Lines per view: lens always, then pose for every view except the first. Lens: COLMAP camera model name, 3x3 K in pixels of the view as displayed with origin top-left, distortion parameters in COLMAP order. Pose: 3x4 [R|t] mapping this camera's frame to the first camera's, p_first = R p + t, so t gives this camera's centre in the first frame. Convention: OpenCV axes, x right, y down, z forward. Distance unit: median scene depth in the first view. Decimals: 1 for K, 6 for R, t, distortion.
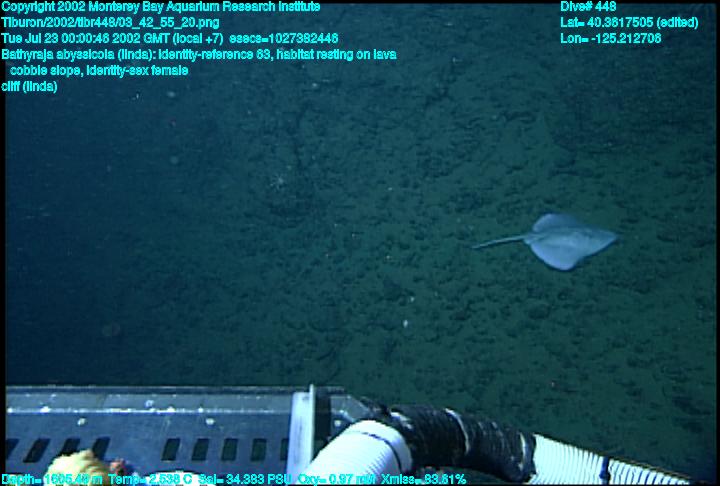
lens RADIAL K [[446.8, 0, 360.0], [0, 446.8, 243.0], [0, 0, 1]] dist [-0.087524, 0.071887]
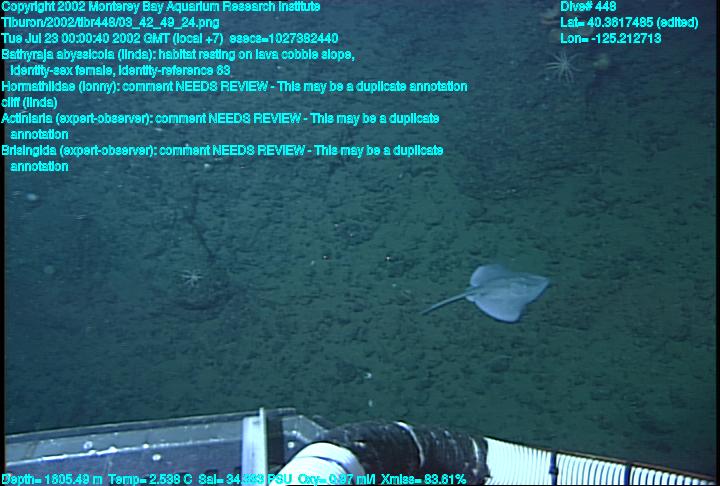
lens RADIAL K [[326.3, 0, 360.0], [0, 326.3, 243.0], [0, 0, 1]] dist [-0.054659, 0.015794]
pose [[0.913357, -0.230606, 0.335559, -0.075660], [0.216111, 0.973047, 0.080476, -0.223997], [-0.345073, -0.000985, 0.938575, 0.335981]]
